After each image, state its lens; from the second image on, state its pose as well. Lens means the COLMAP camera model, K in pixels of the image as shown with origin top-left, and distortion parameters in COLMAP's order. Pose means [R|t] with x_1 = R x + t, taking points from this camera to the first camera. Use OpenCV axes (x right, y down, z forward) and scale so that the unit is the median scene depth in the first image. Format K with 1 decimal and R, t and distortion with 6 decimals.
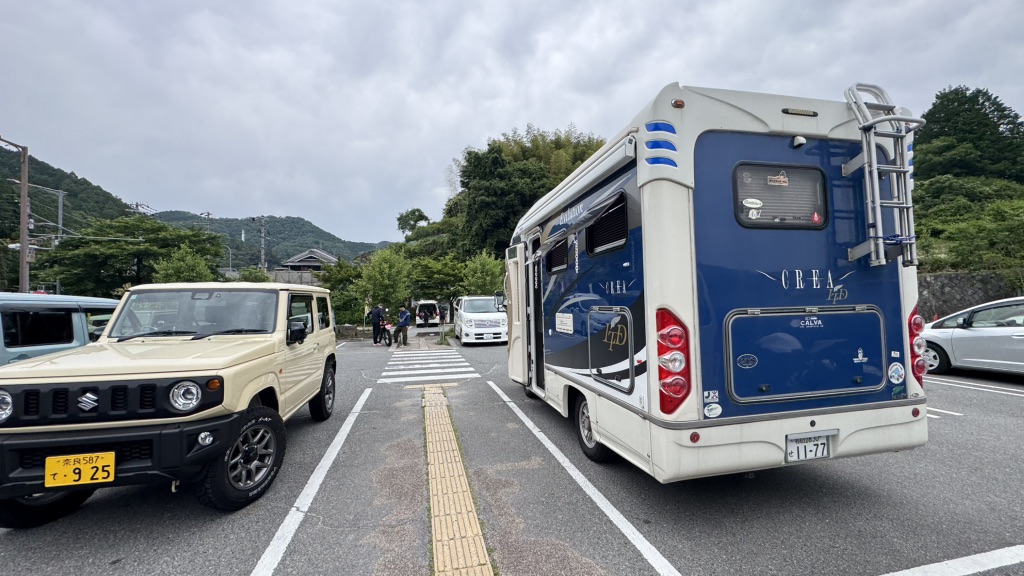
lens RADIAL K [[408.0, 0, 509.6], [0, 408.0, 283.8], [0, 0, 1]] dist [-0.004607, -0.001279]
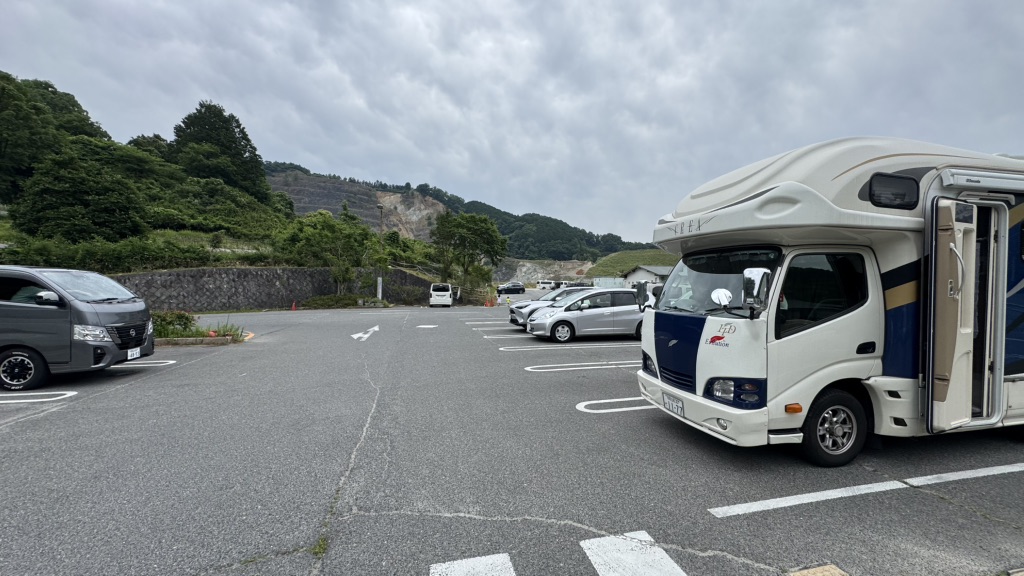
lens RADIAL K [[408.0, 0, 502.9], [0, 408.0, 288.0], [0, 0, 1]] dist [-0.004607, -0.001279]
pose [[-0.025573, 0.006003, 0.999655, -0.080933], [-0.047316, 0.998854, -0.007208, 0.007038], [-0.998553, -0.047484, -0.025260, 0.217503]]
